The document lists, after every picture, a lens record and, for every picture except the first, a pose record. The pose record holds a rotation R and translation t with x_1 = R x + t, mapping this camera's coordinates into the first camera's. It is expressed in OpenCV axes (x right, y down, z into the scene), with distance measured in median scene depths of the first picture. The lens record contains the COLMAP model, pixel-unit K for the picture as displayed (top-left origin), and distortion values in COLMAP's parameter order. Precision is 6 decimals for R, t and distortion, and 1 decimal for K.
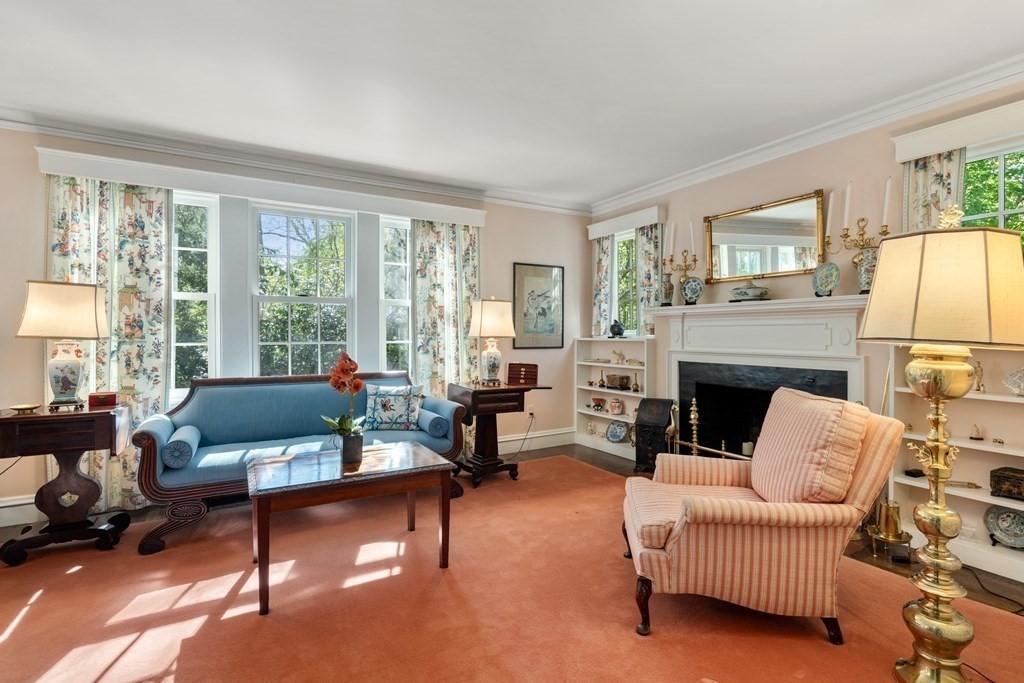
lens RADIAL K [[485.3, 0, 511.6], [0, 485.3, 336.1], [0, 0, 1]] dist [0.013581, -0.000257]
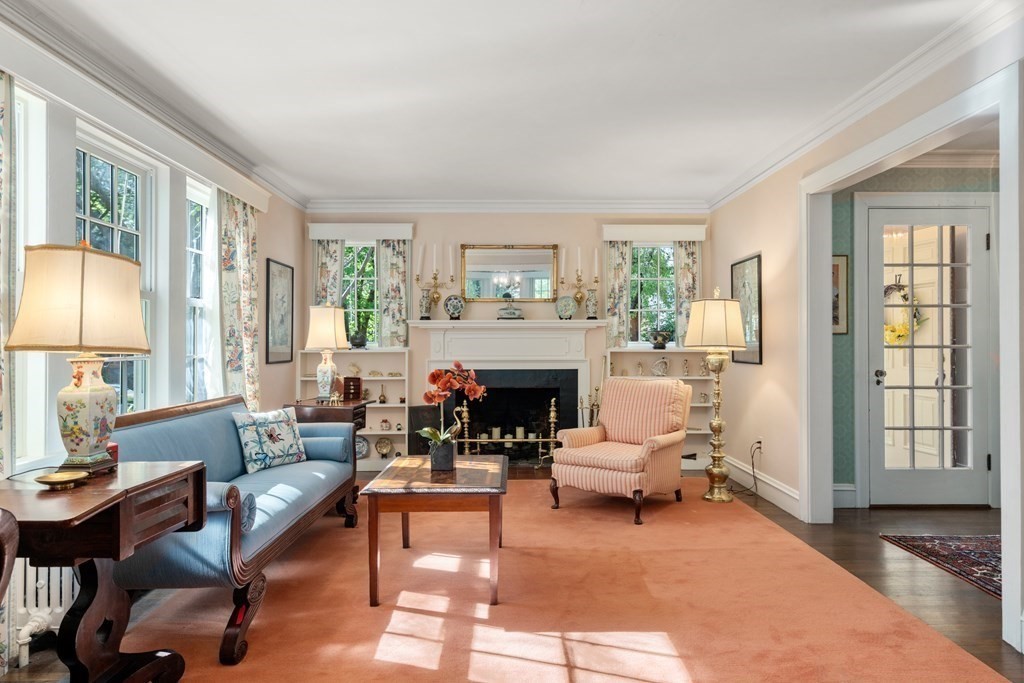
lens RADIAL K [[624.9, 0, 509.5], [0, 624.9, 345.4], [0, 0, 1]] dist [0.004532, 0.000991]
pose [[0.512979, 0.000413, 0.858401, -0.827837], [0.008958, 0.999943, -0.005834, 0.006181], [-0.858354, 0.010683, 0.512946, 0.138482]]
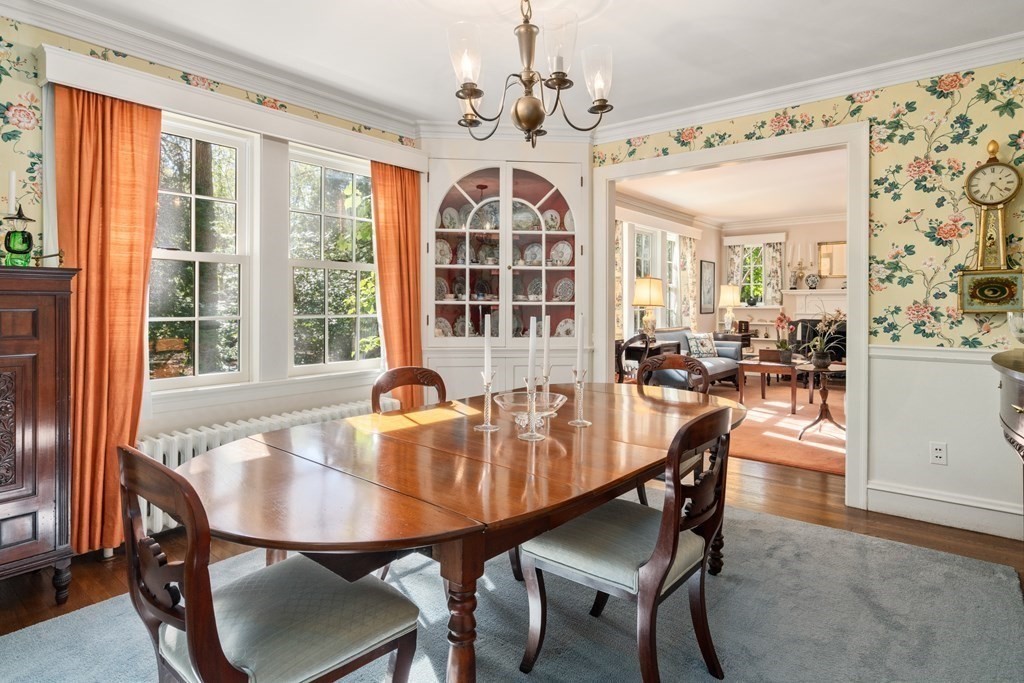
lens RADIAL K [[559.5, 0, 516.9], [0, 559.5, 309.1], [0, 0, 1]] dist [0.003235, 0.000362]
pose [[0.941847, -0.000744, 0.336041, -1.444615], [0.002041, 0.999992, -0.003508, 0.019295], [-0.336035, 0.003990, 0.941841, -0.661453]]
